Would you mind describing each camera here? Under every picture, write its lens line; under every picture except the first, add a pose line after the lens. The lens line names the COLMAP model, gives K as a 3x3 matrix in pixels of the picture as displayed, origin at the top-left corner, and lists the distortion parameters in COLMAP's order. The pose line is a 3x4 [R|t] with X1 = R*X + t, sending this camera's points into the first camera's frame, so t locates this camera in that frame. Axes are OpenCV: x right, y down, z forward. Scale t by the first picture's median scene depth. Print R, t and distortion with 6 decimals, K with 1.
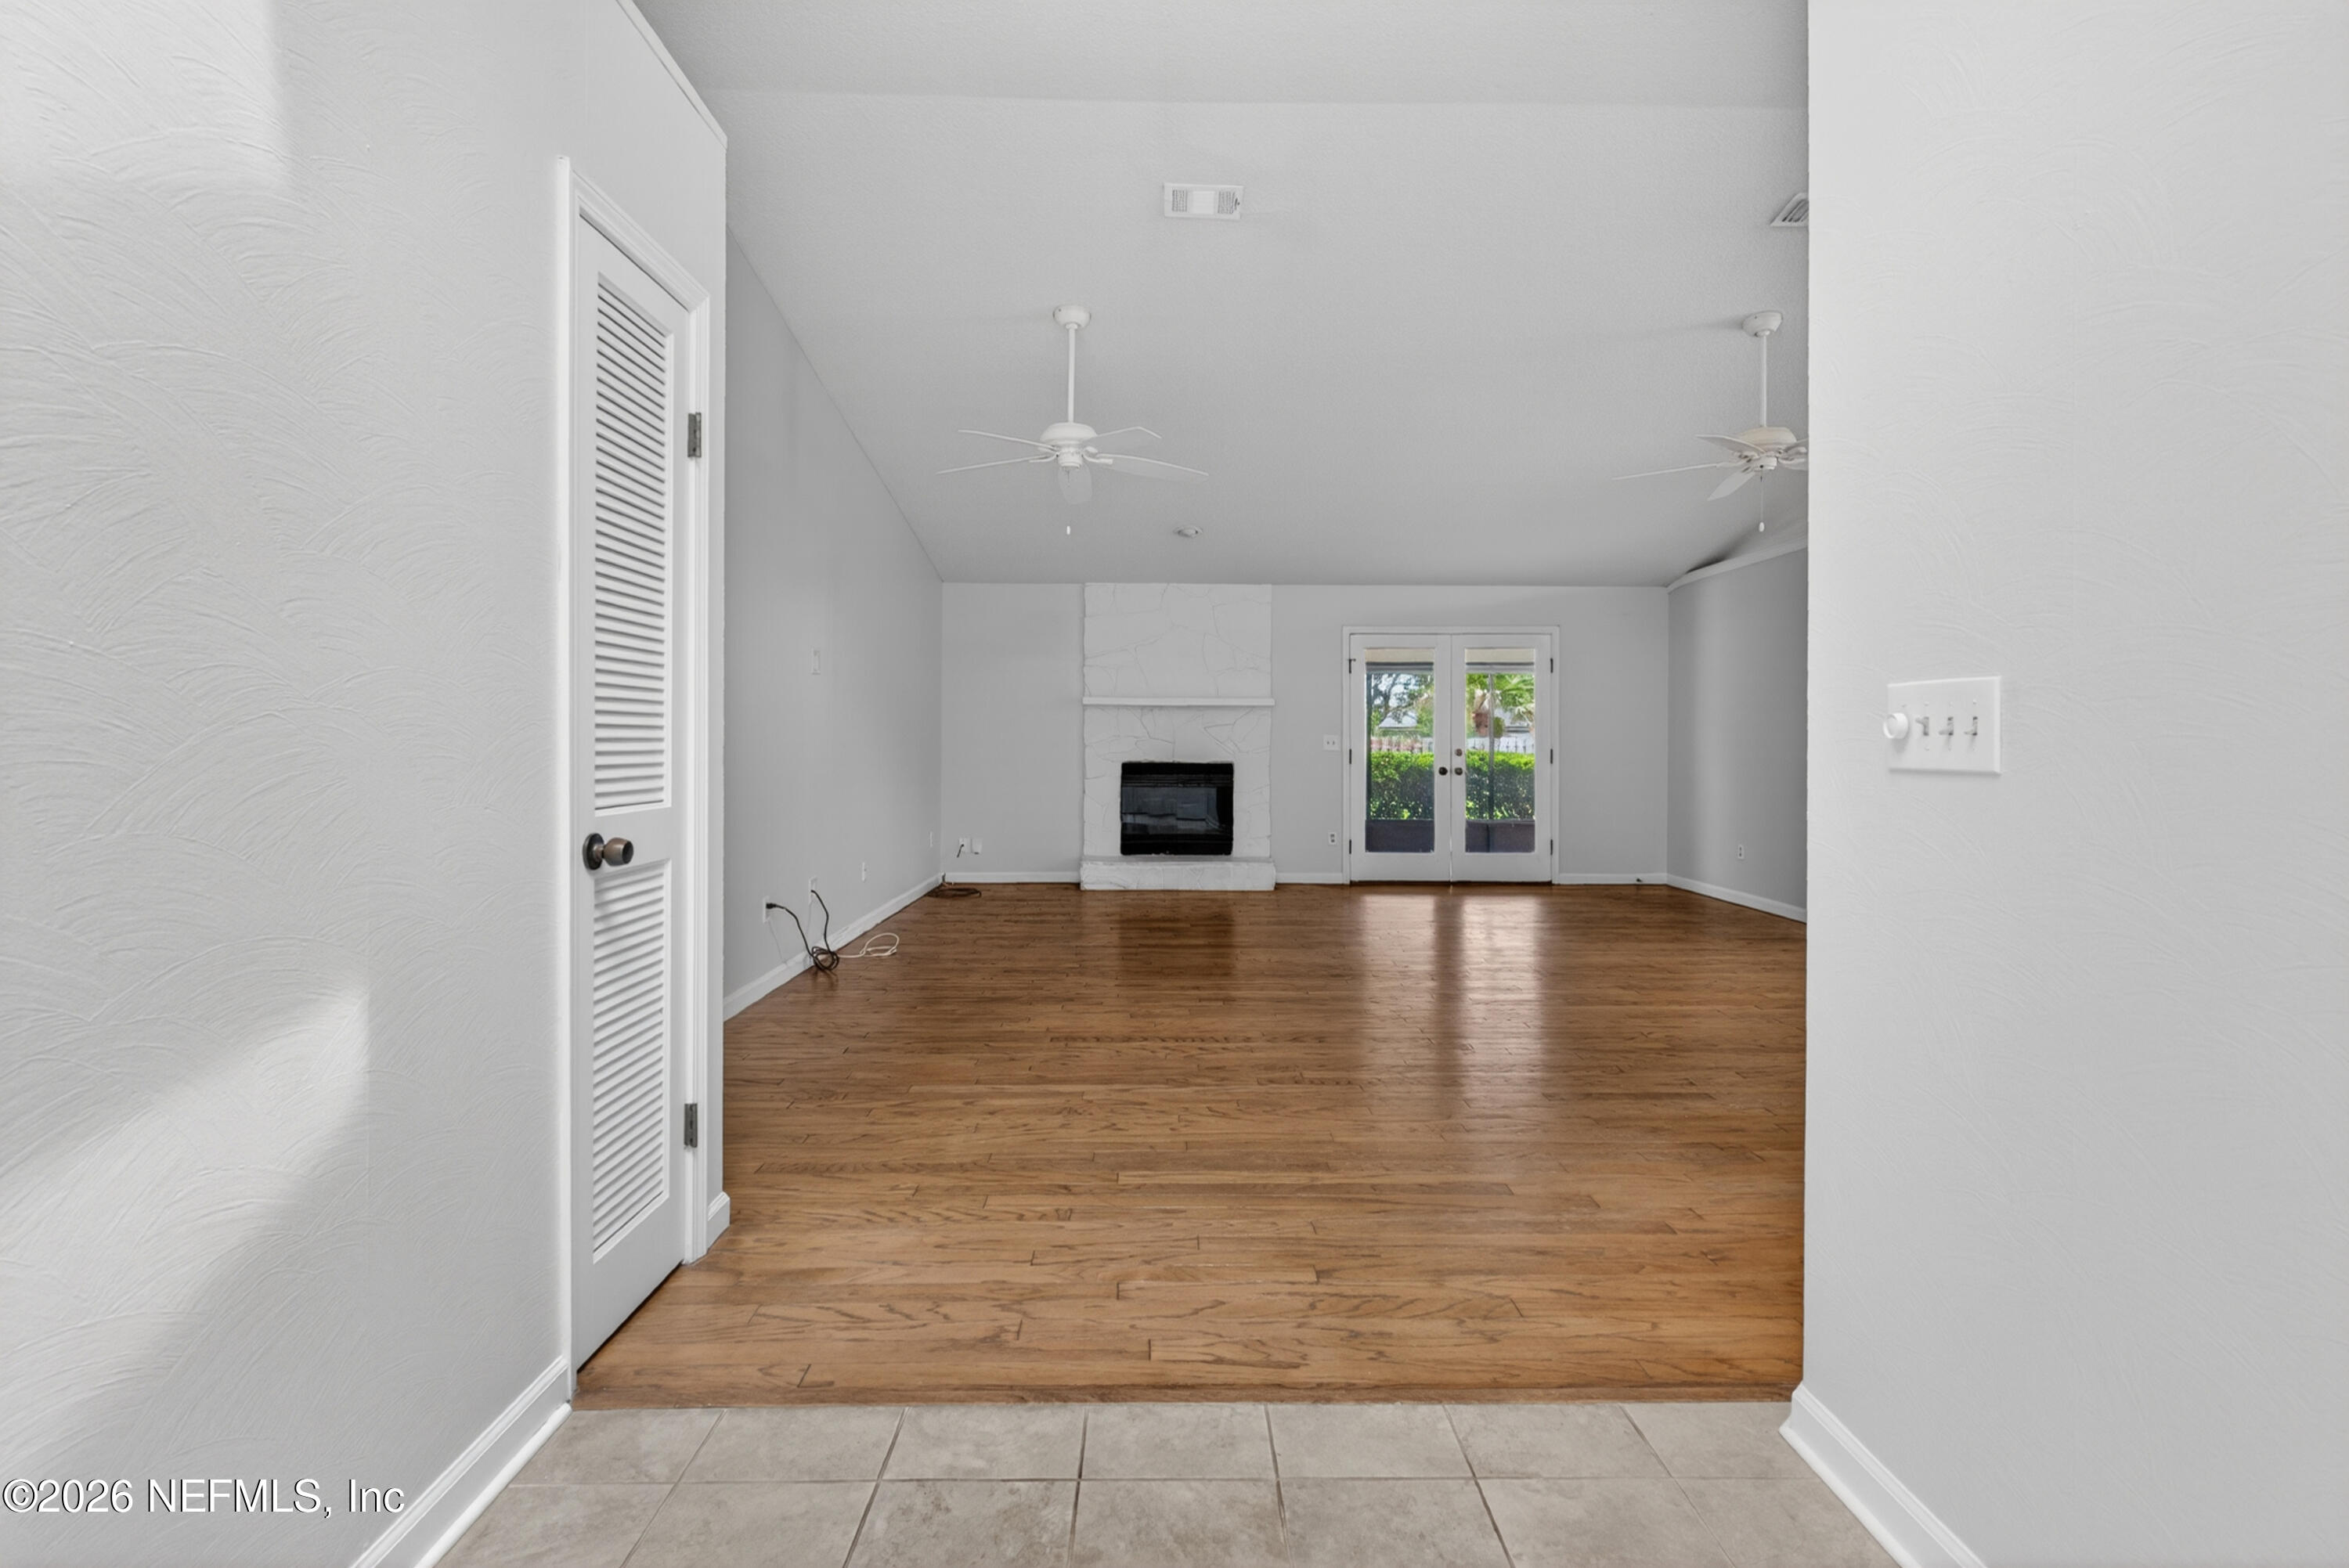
lens RADIAL K [[1123.6, 0, 1173.6], [0, 1123.6, 751.6], [0, 0, 1]] dist [0.001093, -0.000246]
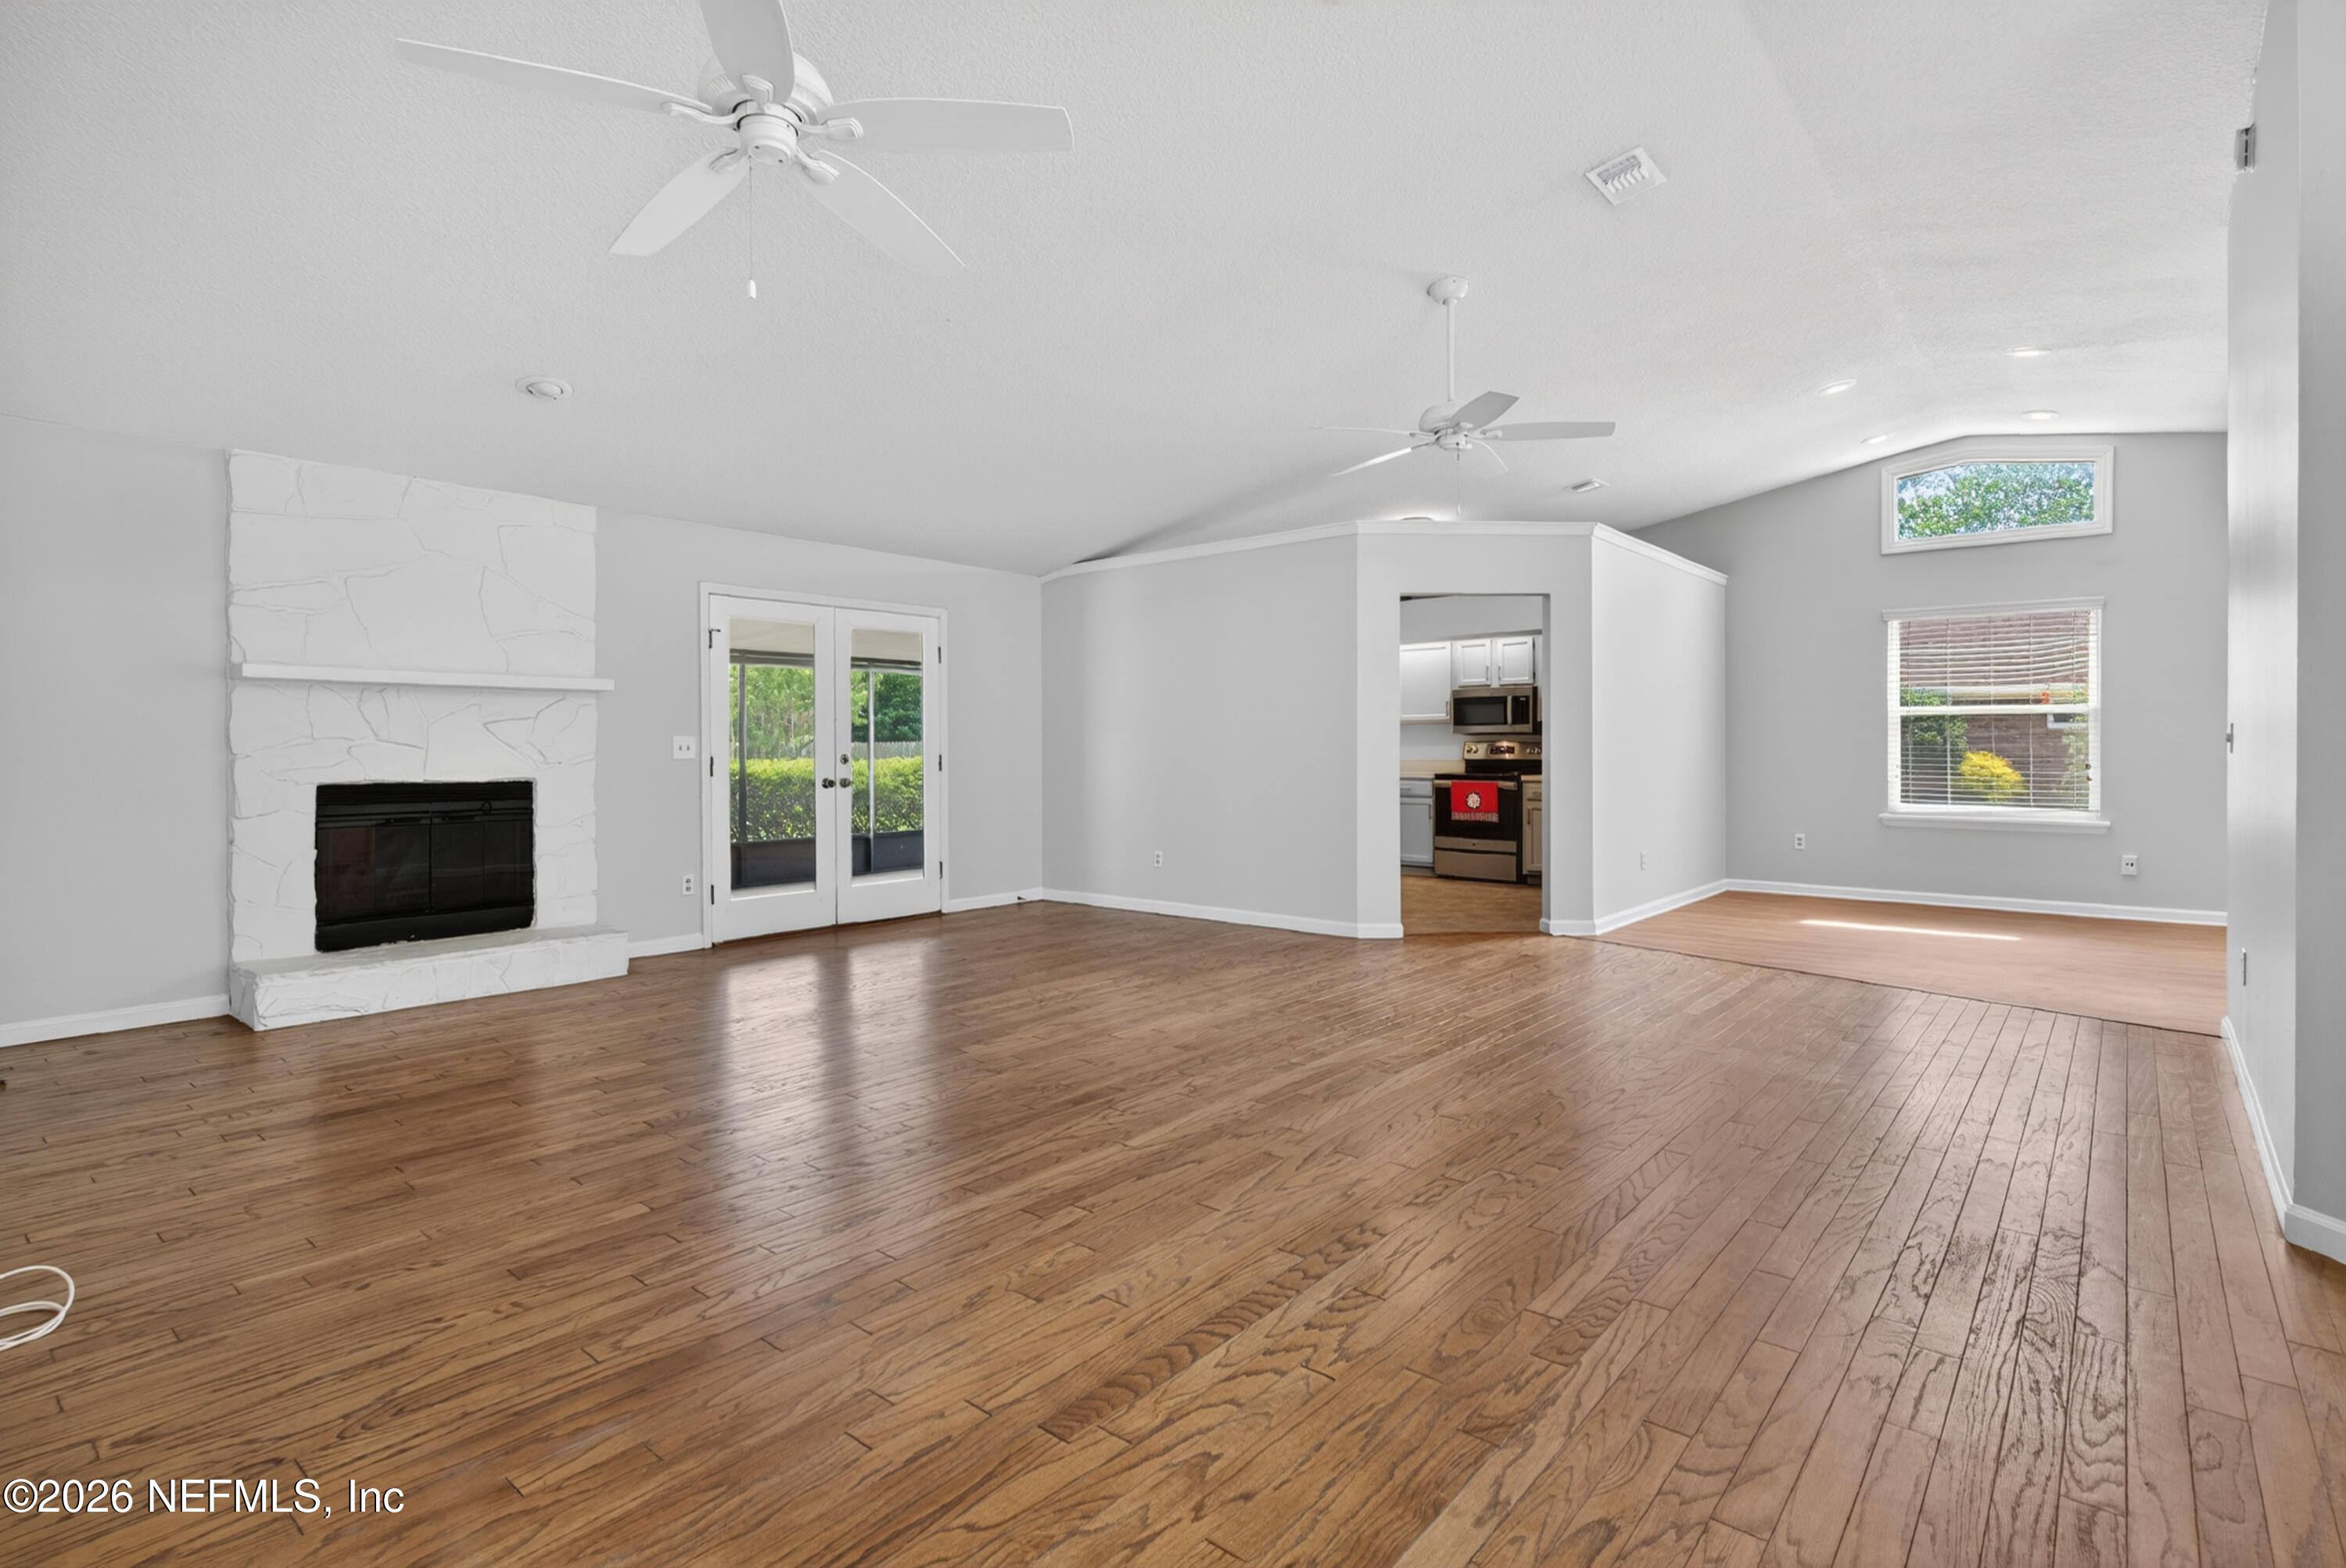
lens RADIAL K [[1122.4, 0, 1172.1], [0, 1122.4, 751.6], [0, 0, 1]] dist [0.001093, -0.000246]
pose [[0.655950, -0.007042, 0.754771, -0.187217], [0.010943, 0.999940, -0.000182, -0.001945], [-0.754725, 0.008379, 0.655988, 0.318745]]
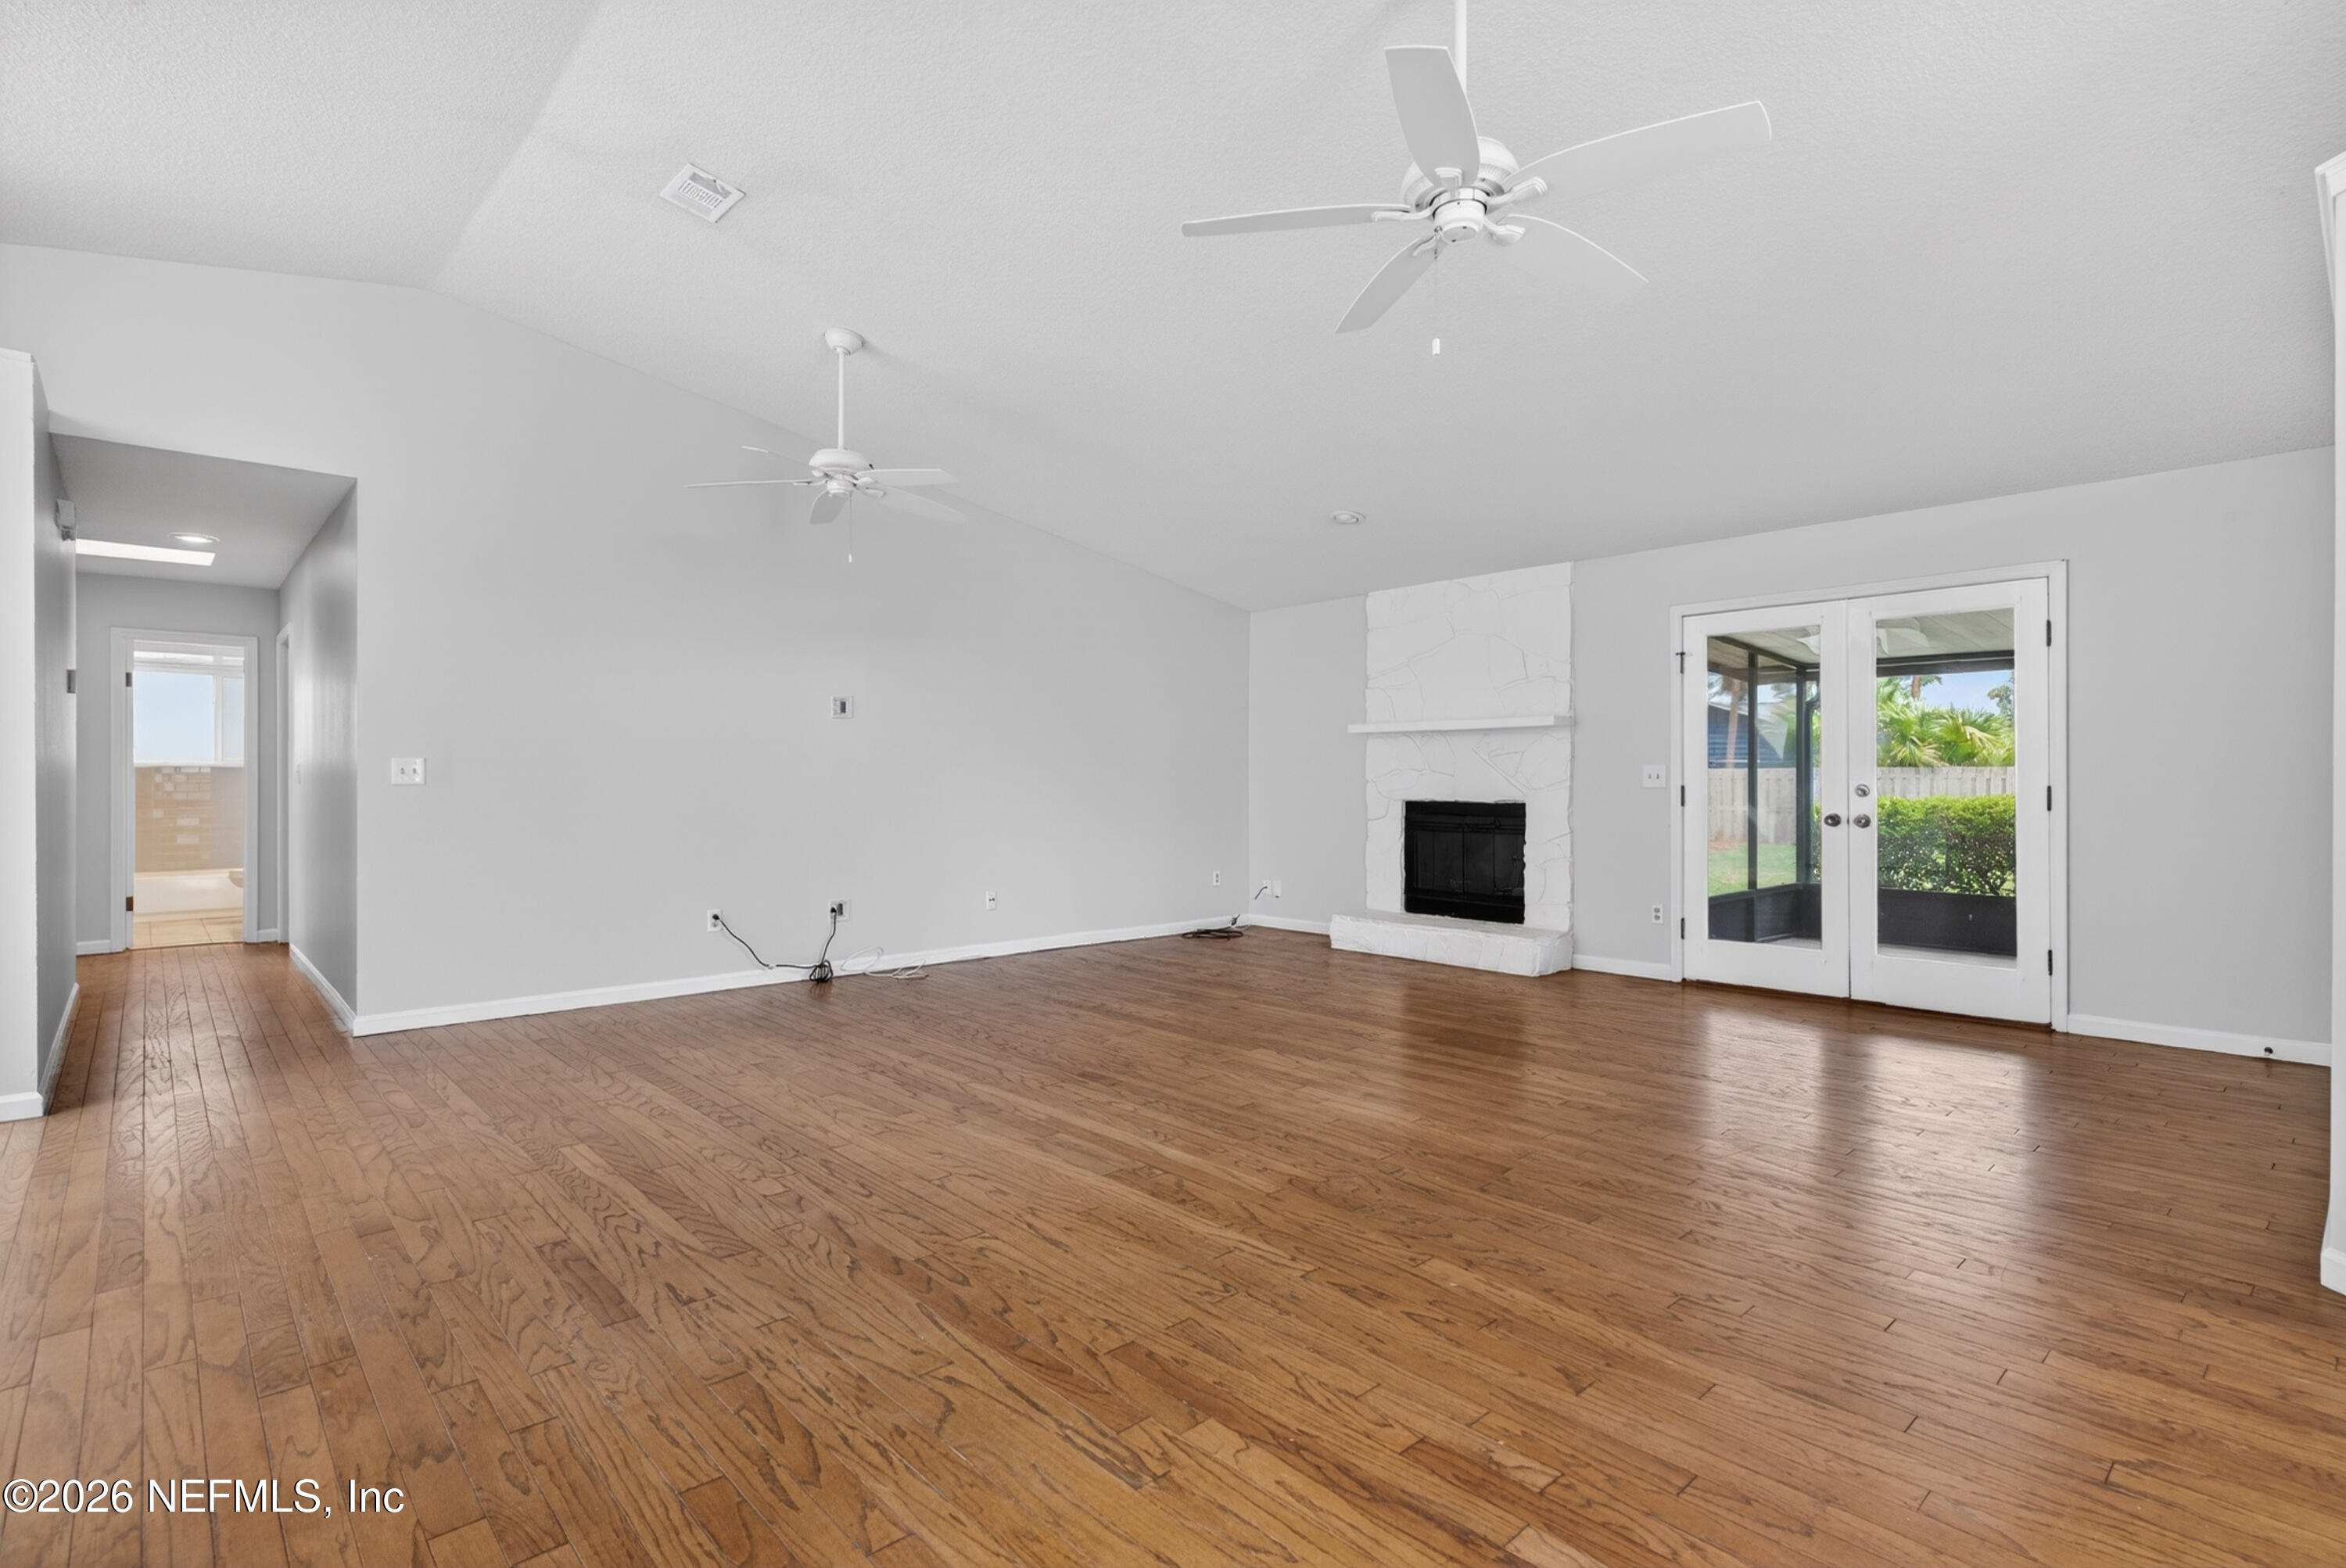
lens RADIAL K [[1126.6, 0, 1187.1], [0, 1126.6, 777.1], [0, 0, 1]] dist [-0.002730, -0.000435]
pose [[0.673812, -0.003967, -0.738892, 0.462188], [-0.004307, 0.999948, -0.009296, 0.000582], [0.738890, 0.009446, 0.673759, 0.316849]]
